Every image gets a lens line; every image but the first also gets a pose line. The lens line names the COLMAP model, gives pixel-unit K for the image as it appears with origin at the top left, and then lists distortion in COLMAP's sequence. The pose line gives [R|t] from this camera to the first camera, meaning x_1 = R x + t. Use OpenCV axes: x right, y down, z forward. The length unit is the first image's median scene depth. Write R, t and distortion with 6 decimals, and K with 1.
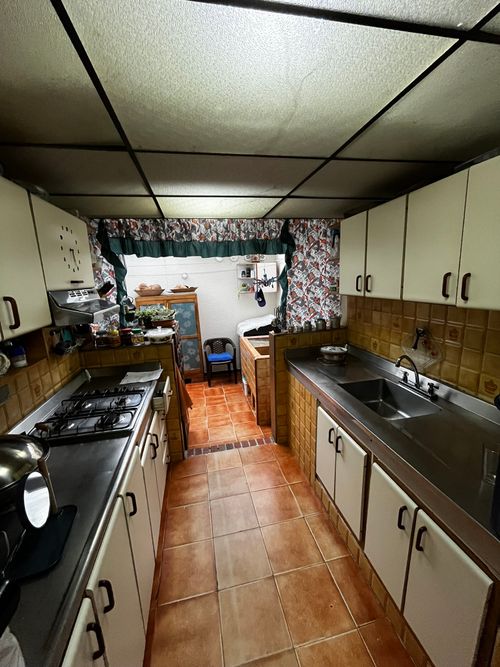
lens RADIAL K [[271.1, 0, 250.0], [0, 271.1, 333.5], [0, 0, 1]] dist [-0.001095, 0.000076]
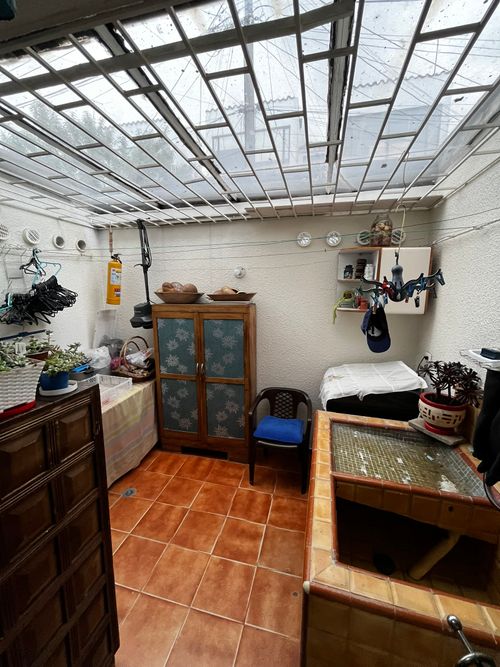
lens RADIAL K [[271.1, 0, 250.0], [0, 271.1, 333.5], [0, 0, 1]] dist [-0.001095, 0.000076]
pose [[0.900339, 0.118701, -0.418688, 0.034782], [-0.129802, 0.991538, 0.001983, -0.091462], [0.415380, 0.052562, 0.908128, 0.515013]]
